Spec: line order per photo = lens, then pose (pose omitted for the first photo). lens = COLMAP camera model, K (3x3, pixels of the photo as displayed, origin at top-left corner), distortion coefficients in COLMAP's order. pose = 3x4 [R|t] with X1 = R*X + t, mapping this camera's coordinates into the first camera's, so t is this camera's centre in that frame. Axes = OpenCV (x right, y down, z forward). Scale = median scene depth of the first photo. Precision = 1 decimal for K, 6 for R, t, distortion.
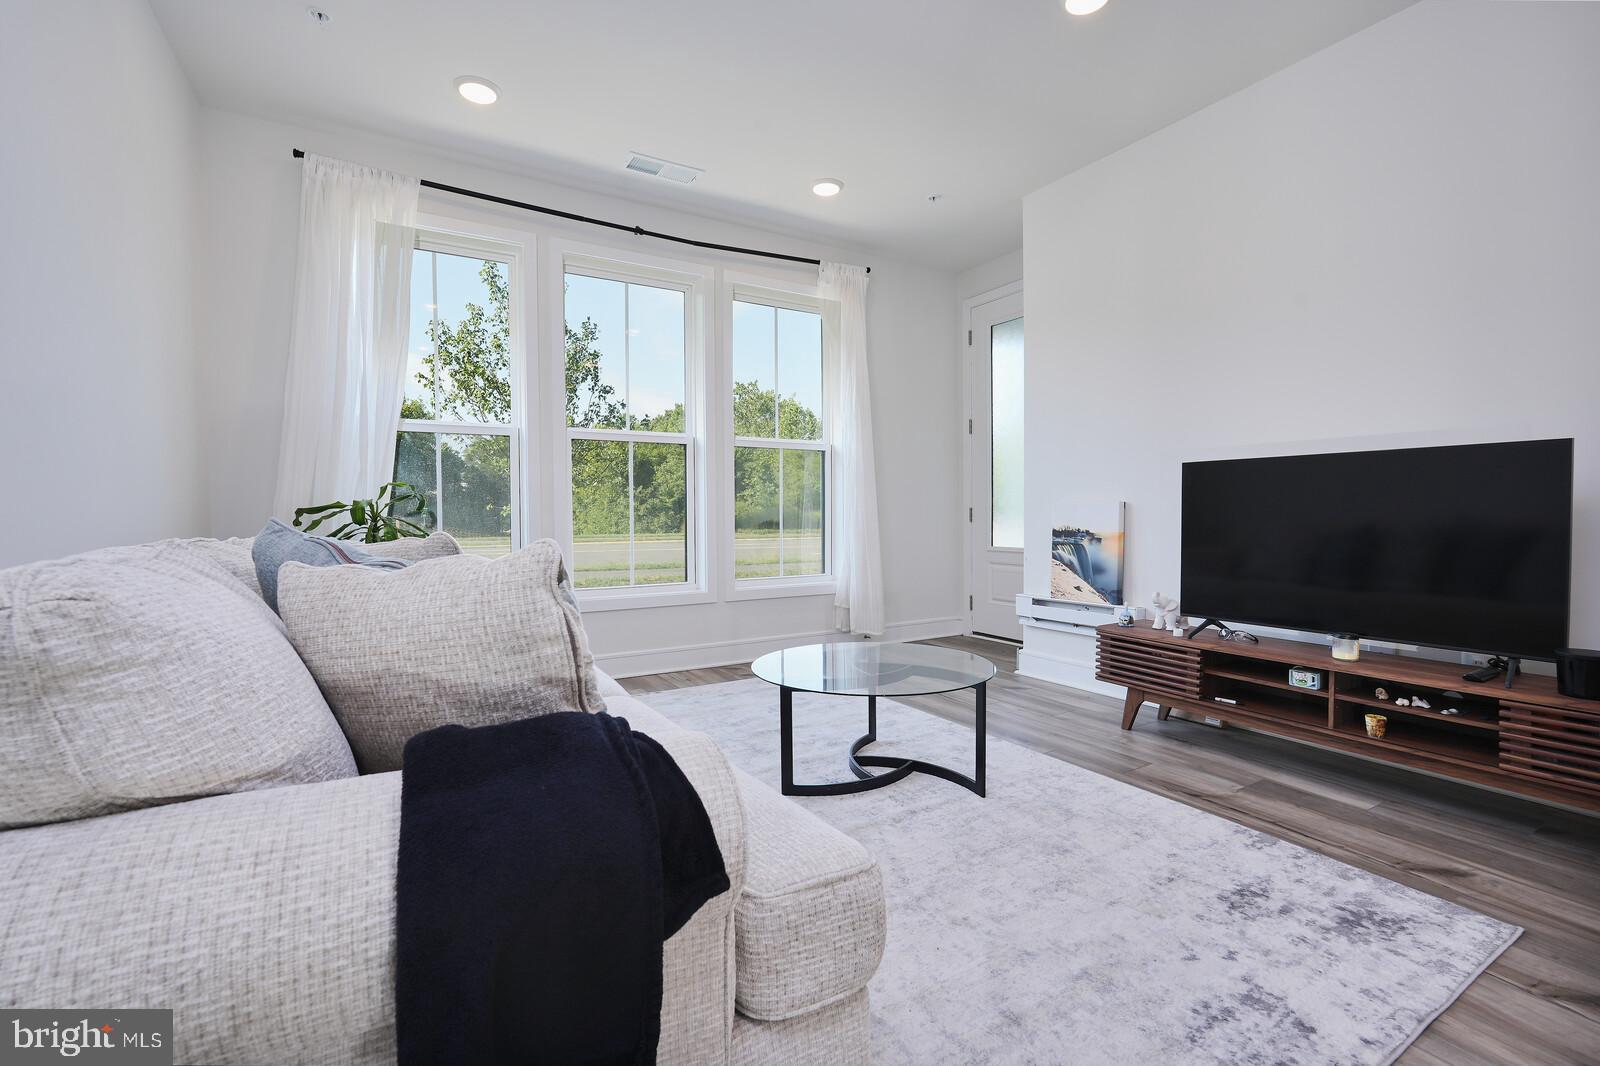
lens RADIAL K [[710.4, 0, 800.0], [0, 710.4, 533.0], [0, 0, 1]] dist [-0.003374, 0.000045]
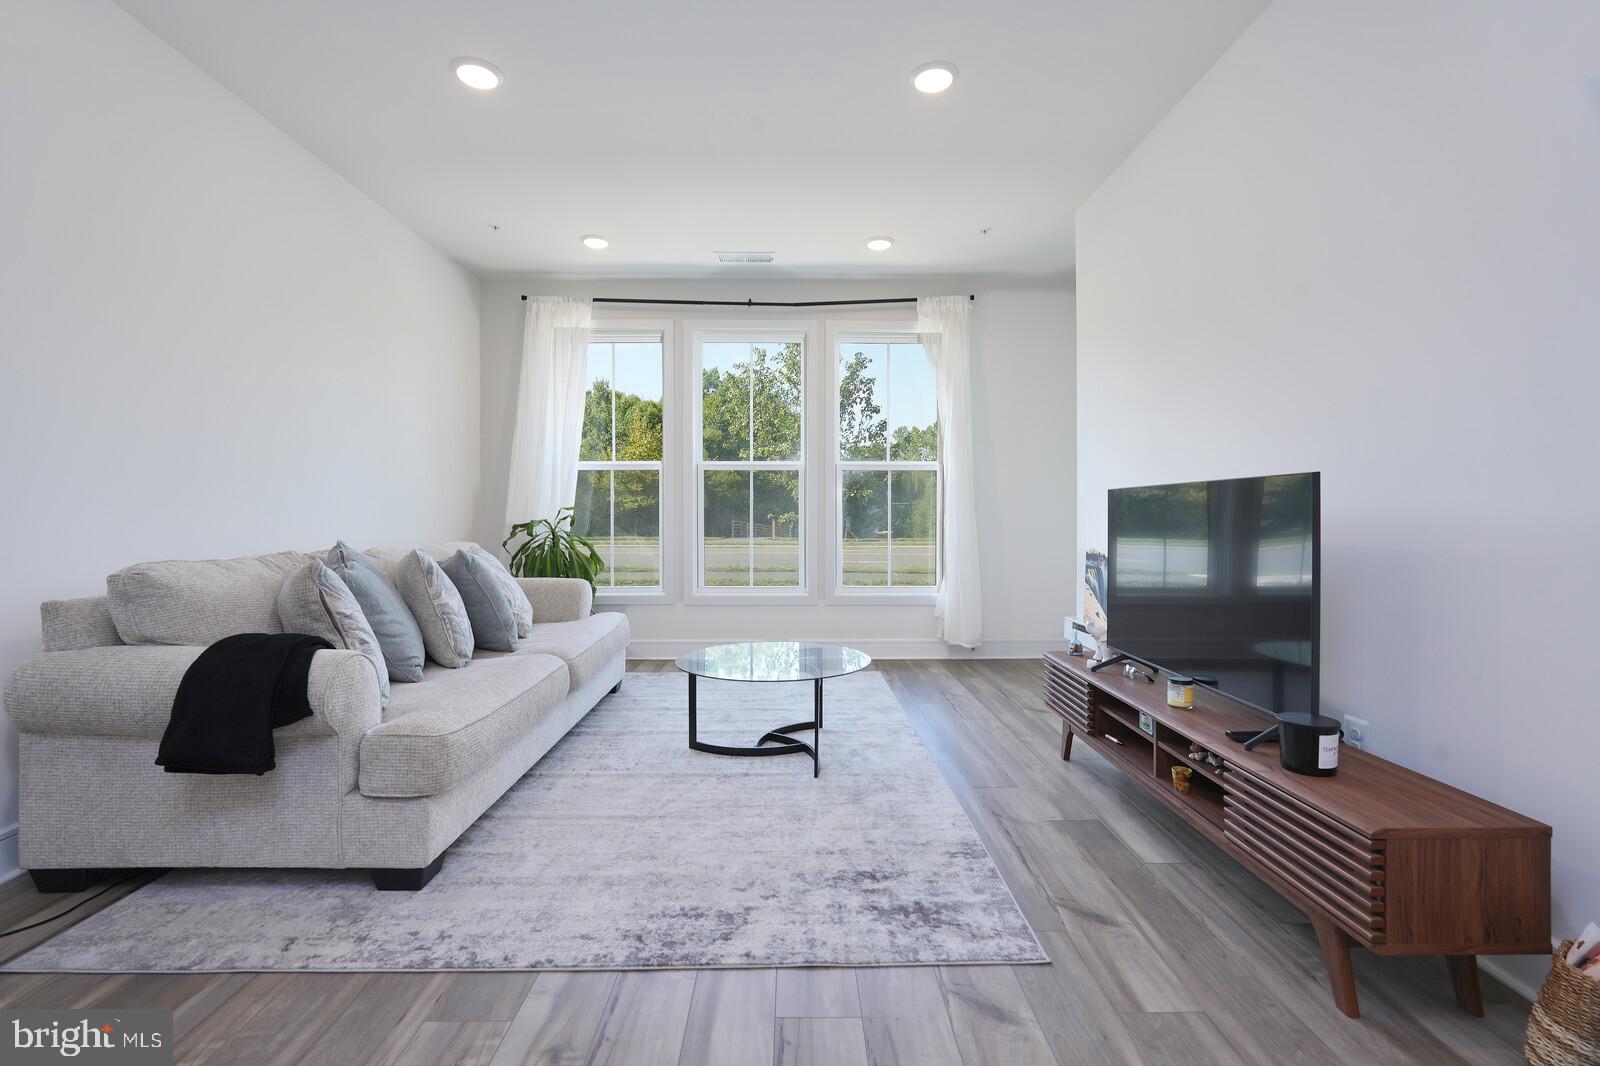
lens RADIAL K [[721.8, 0, 796.2], [0, 721.8, 513.0], [0, 0, 1]] dist [-0.003760, -0.000293]
pose [[0.862488, 0.005455, -0.506048, 0.880249], [-0.020289, 0.999511, -0.023804, -0.045693], [0.505670, 0.030797, 0.862177, -0.082240]]
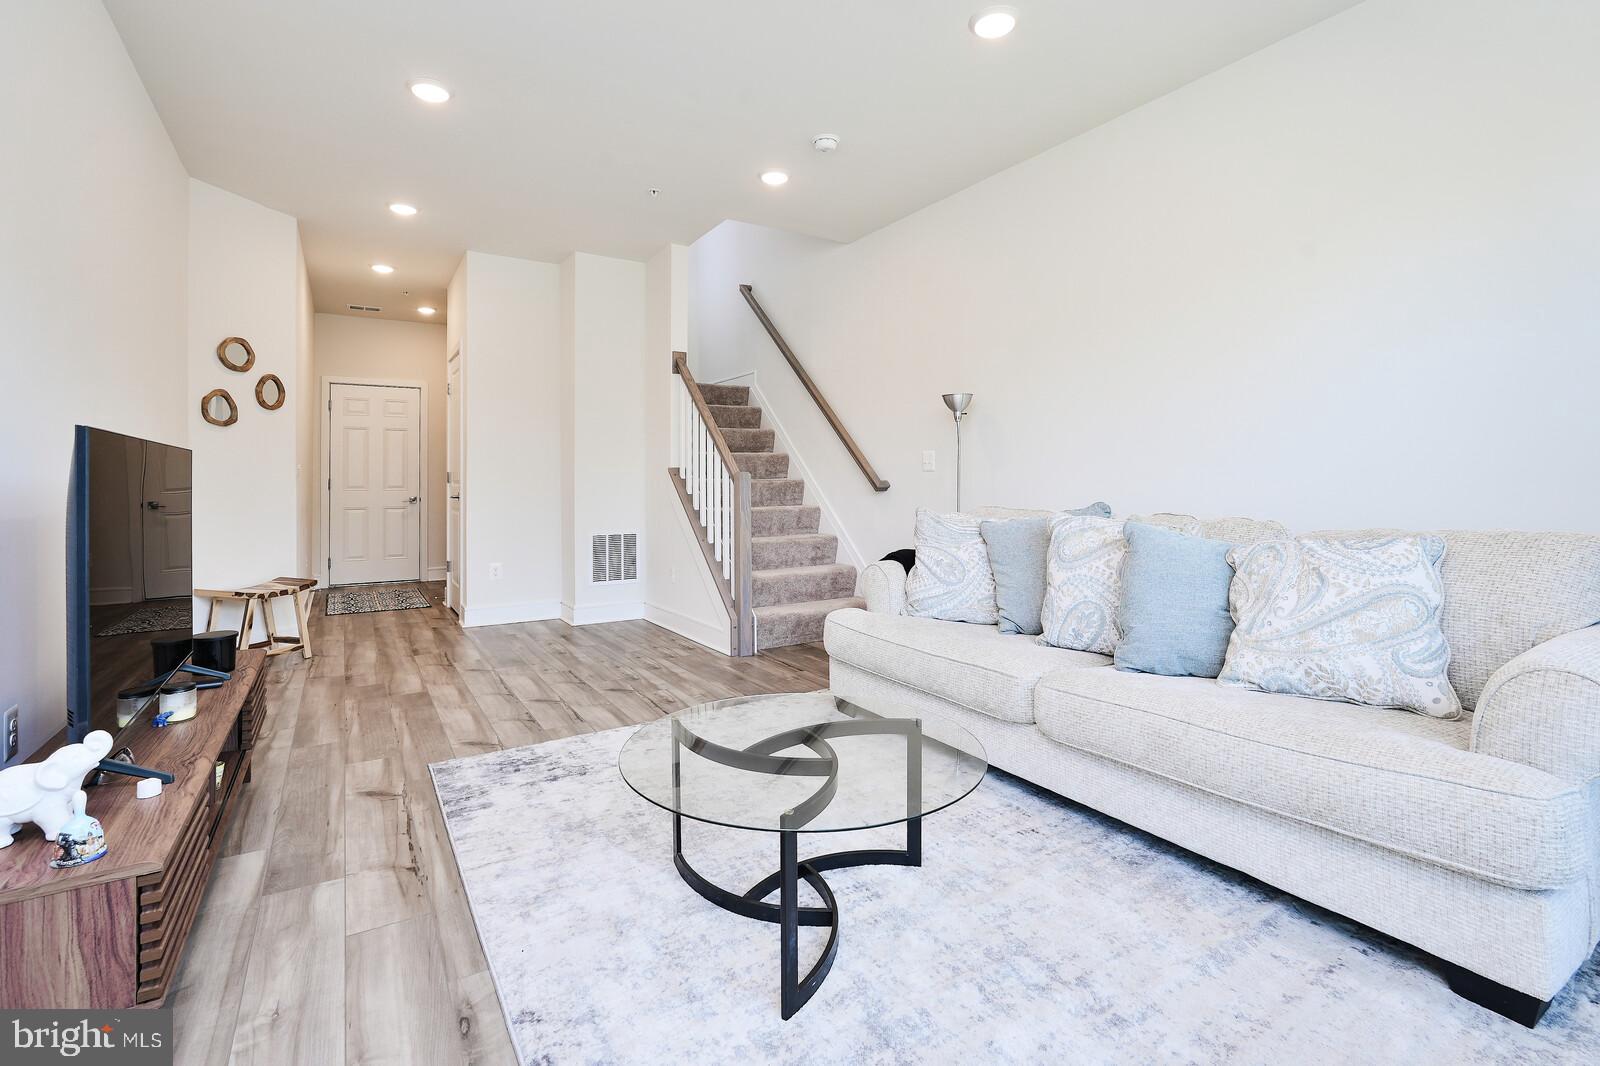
lens RADIAL K [[693.8, 0, 798.1], [0, 693.8, 501.0], [0, 0, 1]] dist [-0.000671, 0.000108]
pose [[-0.999189, 0.006013, -0.039815, 0.150046], [0.004532, 0.999299, 0.037168, -0.086595], [0.040011, 0.036957, -0.998516, 1.895888]]
